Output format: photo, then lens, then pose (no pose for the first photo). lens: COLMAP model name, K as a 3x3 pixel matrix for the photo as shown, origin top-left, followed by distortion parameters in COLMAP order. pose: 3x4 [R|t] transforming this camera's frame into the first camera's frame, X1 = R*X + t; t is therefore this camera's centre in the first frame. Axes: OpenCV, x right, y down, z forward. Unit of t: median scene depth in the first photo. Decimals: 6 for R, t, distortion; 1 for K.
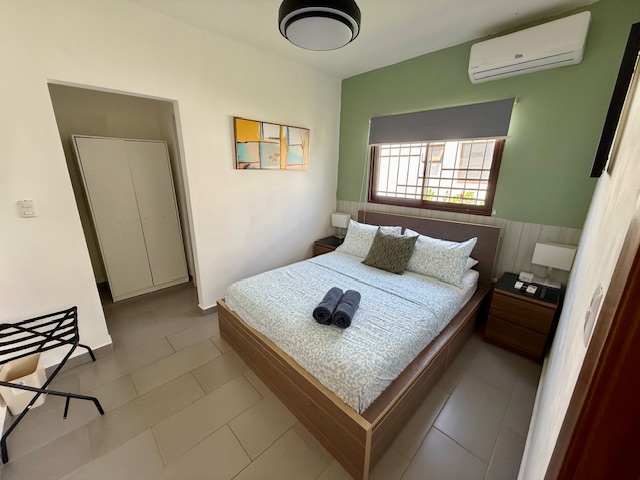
lens RADIAL K [[255.4, 0, 319.6], [0, 255.4, 240.7], [0, 0, 1]] dist [-0.001563, -0.000496]
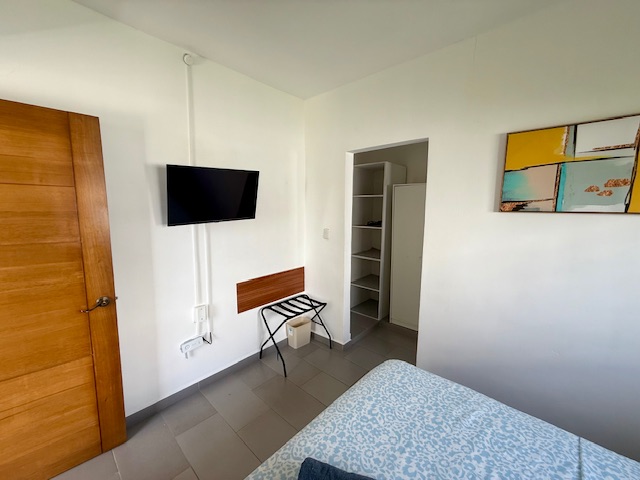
lens RADIAL K [[255.4, 0, 319.6], [0, 255.4, 240.7], [0, 0, 1]] dist [-0.001563, -0.000496]
pose [[0.050896, 0.120969, -0.991351, 0.290814], [-0.276229, 0.955618, 0.102427, -0.149308], [0.959743, 0.268627, 0.082052, 0.525768]]
